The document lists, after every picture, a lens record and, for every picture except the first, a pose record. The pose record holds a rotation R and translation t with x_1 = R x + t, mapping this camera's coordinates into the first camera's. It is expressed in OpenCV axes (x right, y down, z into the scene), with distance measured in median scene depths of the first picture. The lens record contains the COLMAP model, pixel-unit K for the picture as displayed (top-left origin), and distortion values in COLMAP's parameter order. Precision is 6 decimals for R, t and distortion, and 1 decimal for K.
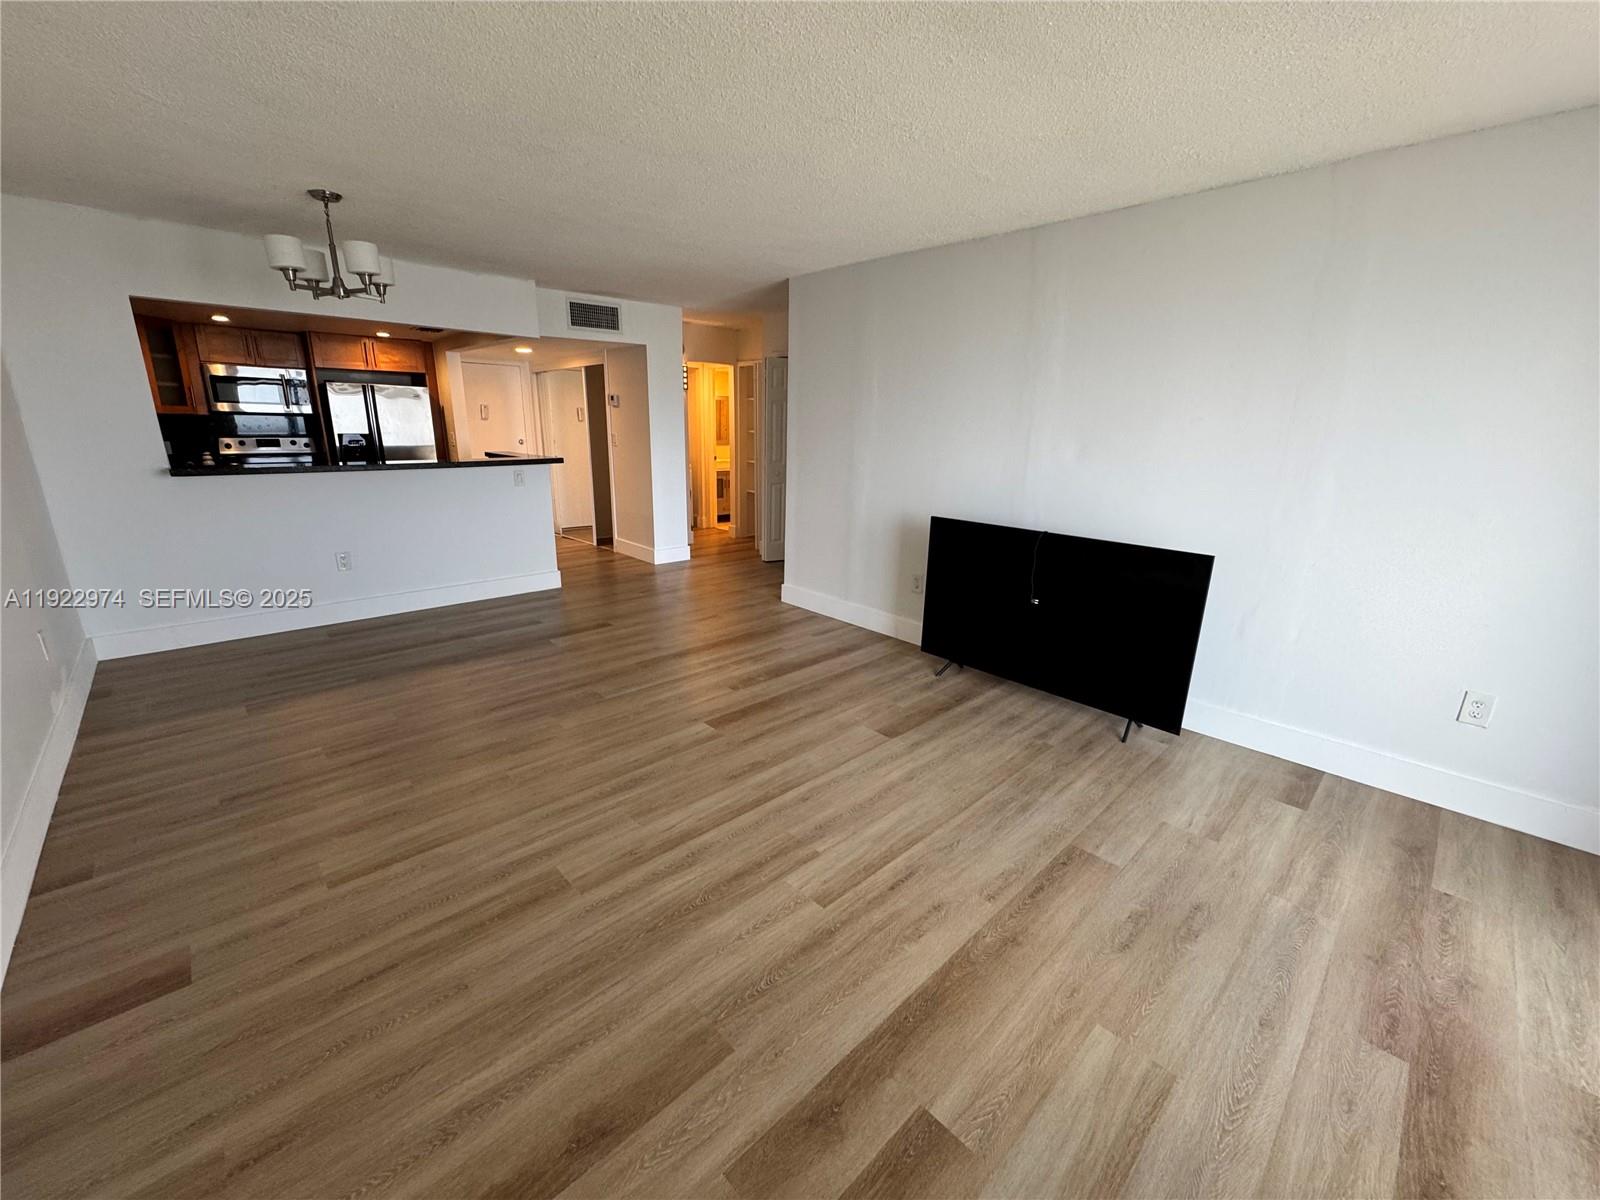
lens RADIAL K [[640.4, 0, 800.0], [0, 640.4, 600.0], [0, 0, 1]] dist [-0.001047, 0.000341]
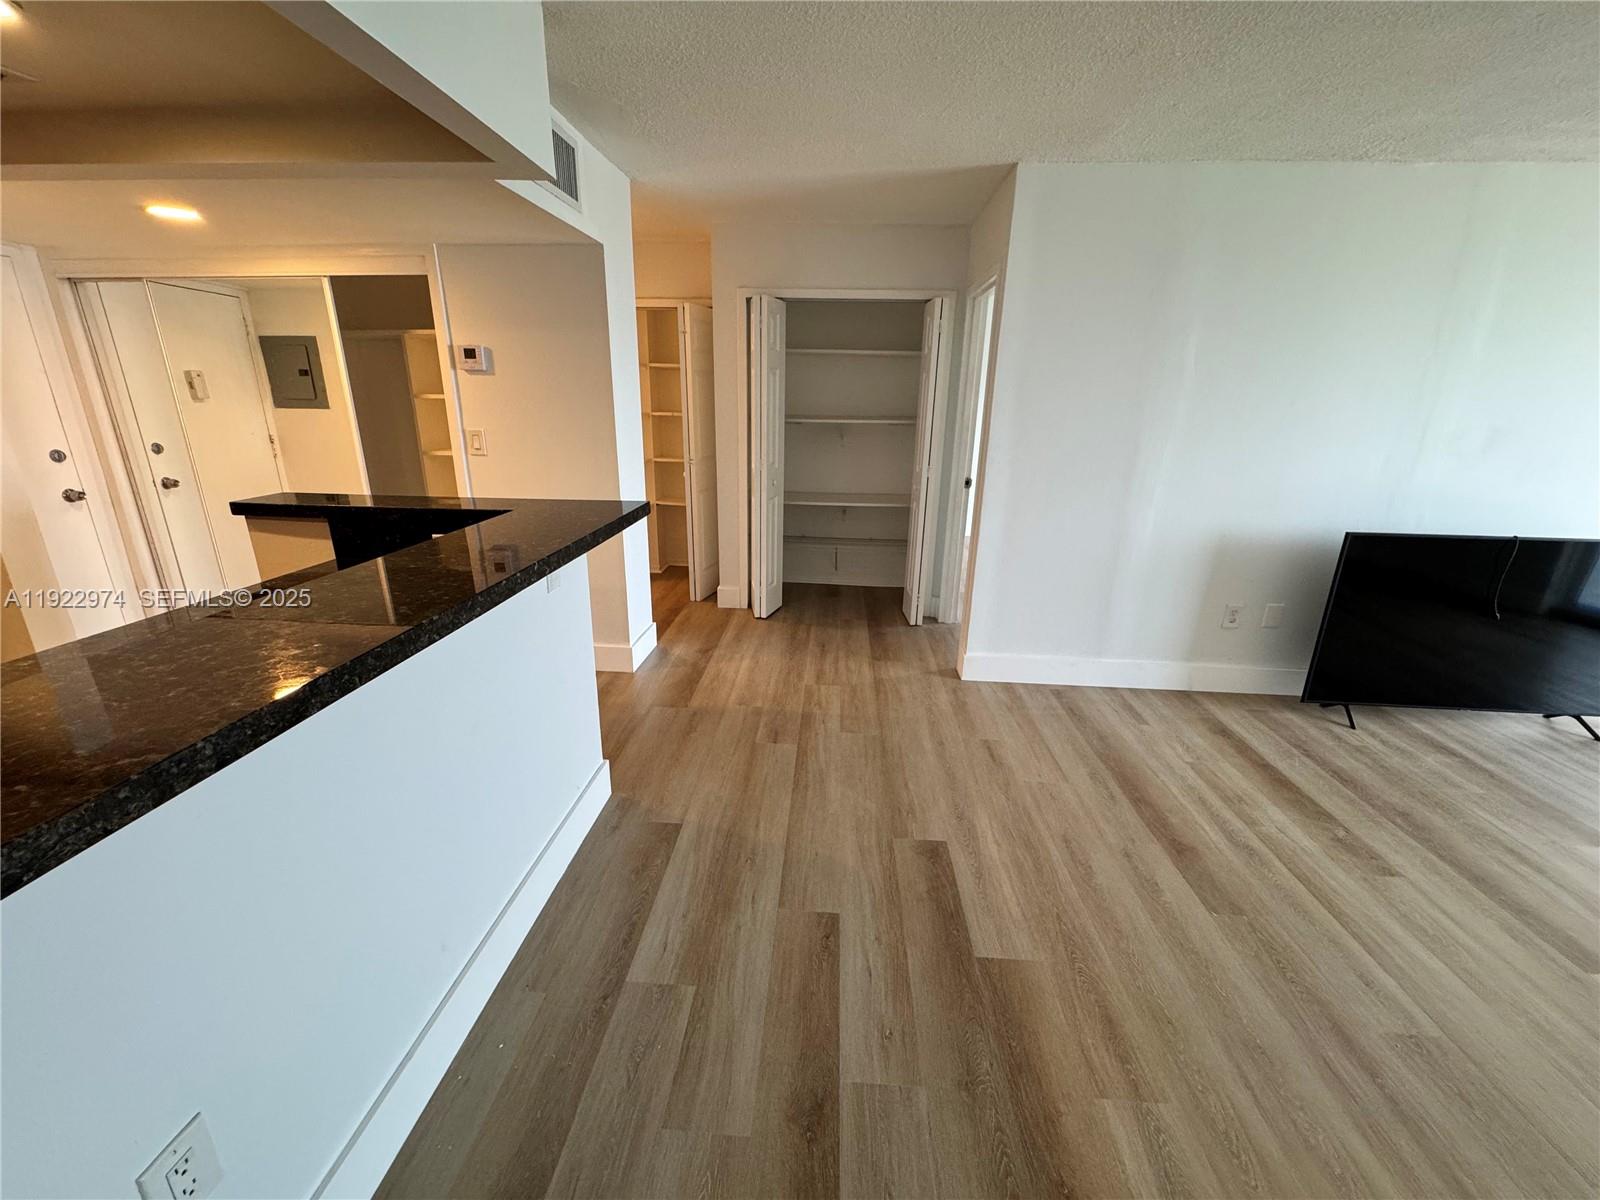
lens RADIAL K [[640.4, 0, 800.0], [0, 640.4, 600.0], [0, 0, 1]] dist [-0.001047, 0.000341]
pose [[0.733015, -0.210456, 0.646836, -0.785952], [0.181098, 0.976992, 0.112650, -0.257460], [-0.655662, 0.034566, 0.754263, 0.860931]]
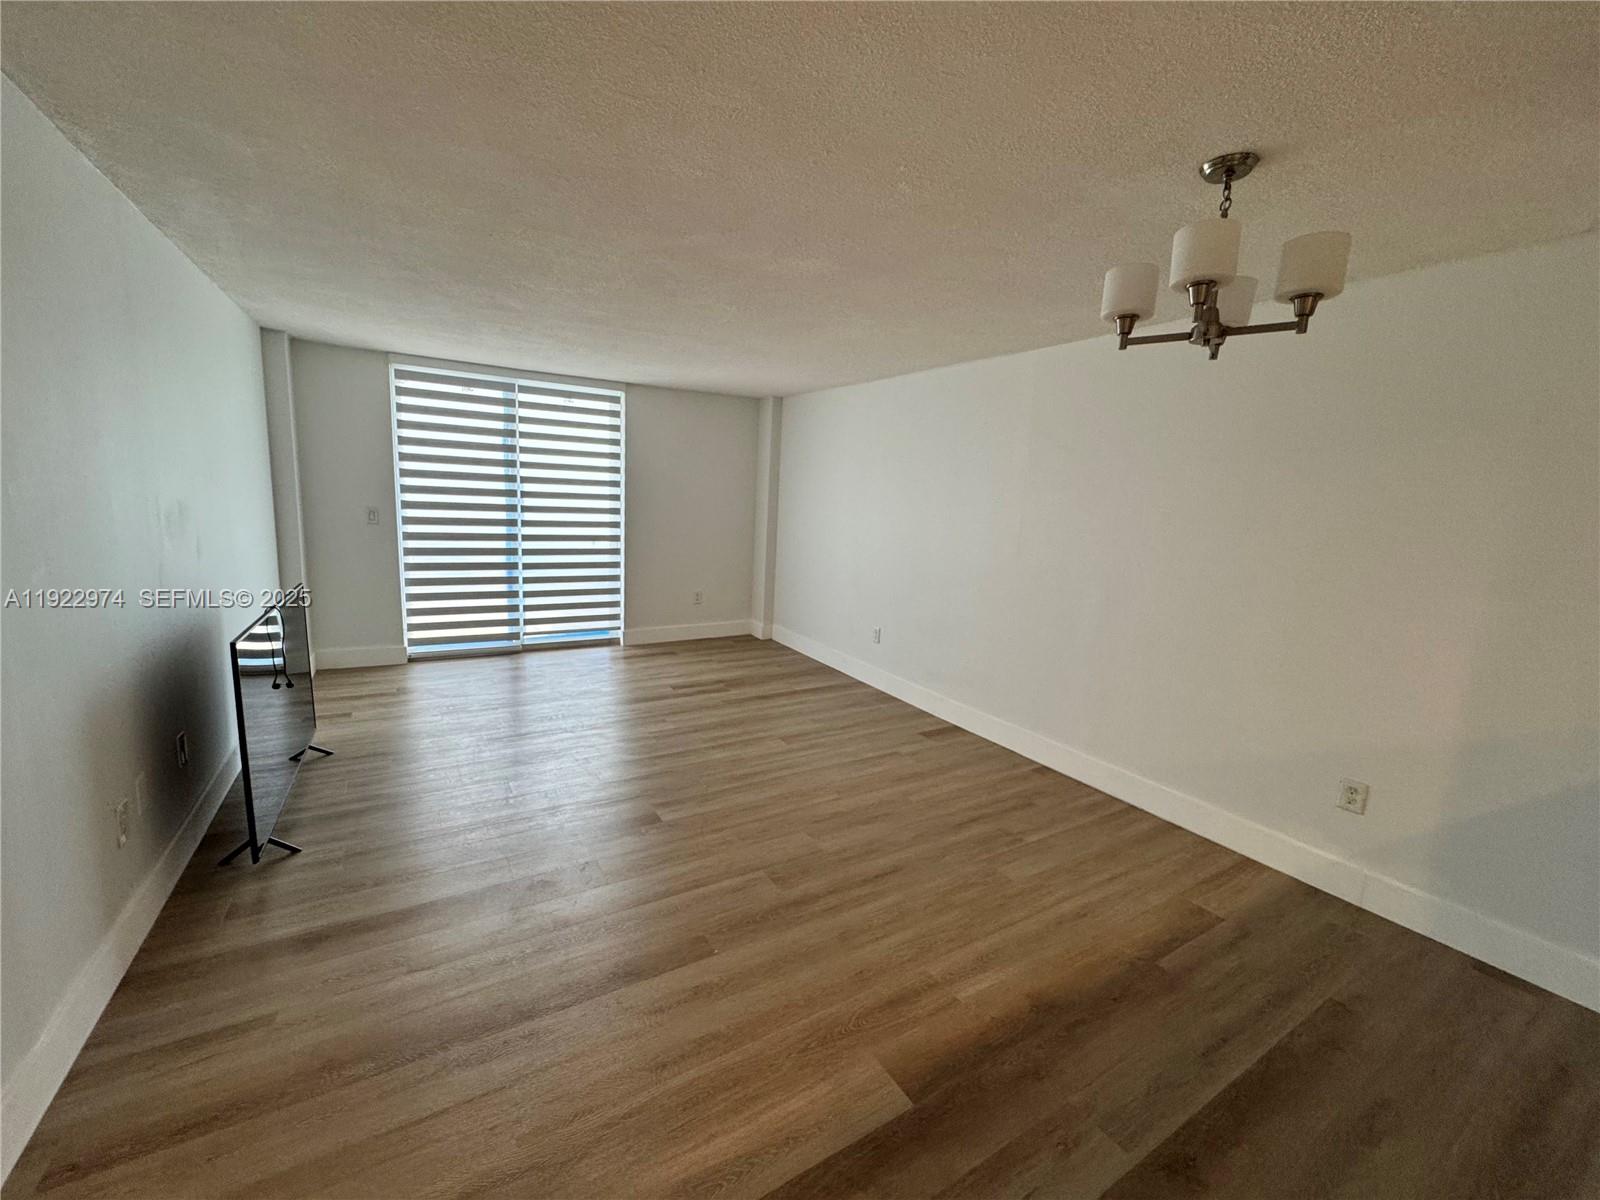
lens RADIAL K [[641.8, 0, 795.9], [0, 641.8, 596.9], [0, 0, 1]] dist [-0.001312, 0.000292]
pose [[-0.973367, -0.097865, 0.207316, -0.425158], [-0.003605, 0.910729, 0.412989, -0.421057], [-0.229226, 0.401242, -0.886826, 1.401408]]
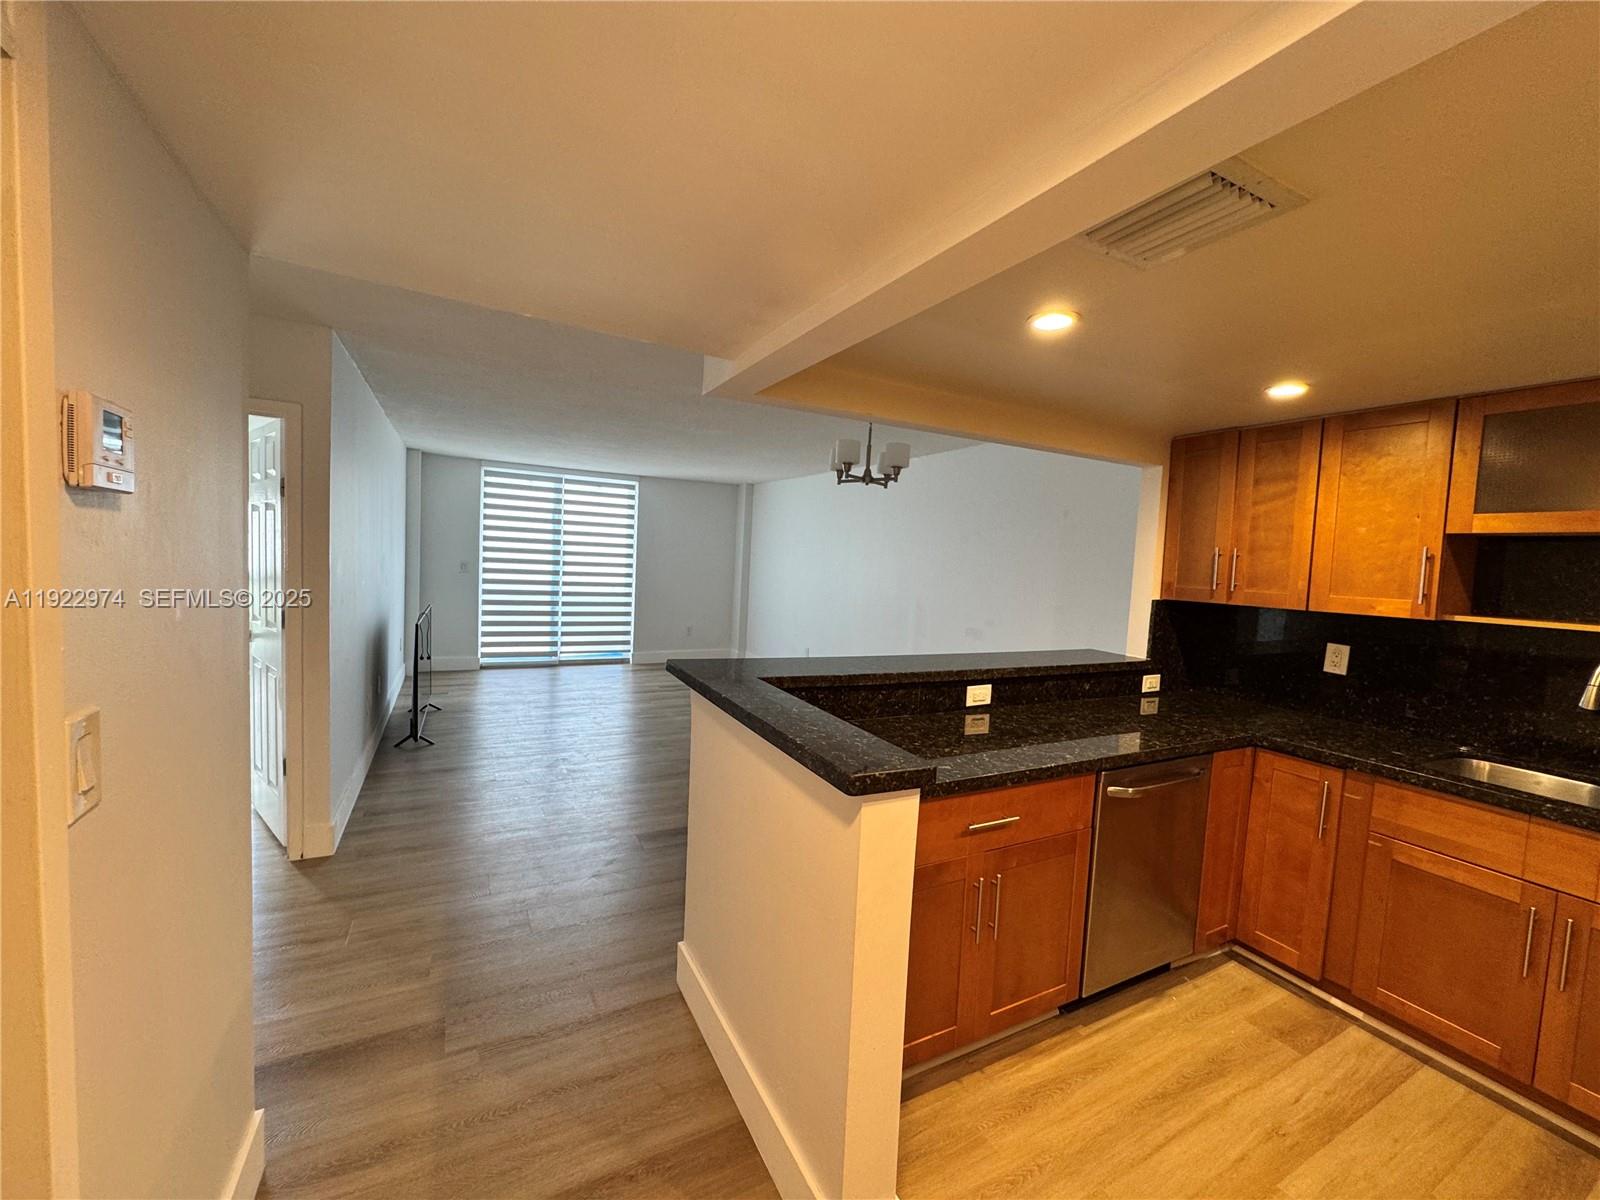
lens RADIAL K [[640.4, 0, 800.0], [0, 640.4, 600.0], [0, 0, 1]] dist [-0.001047, 0.000341]
pose [[-0.961032, -0.086100, 0.262685, -0.792153], [0.004790, 0.944928, 0.327244, -0.562249], [-0.276394, 0.315751, -0.907694, 1.882675]]
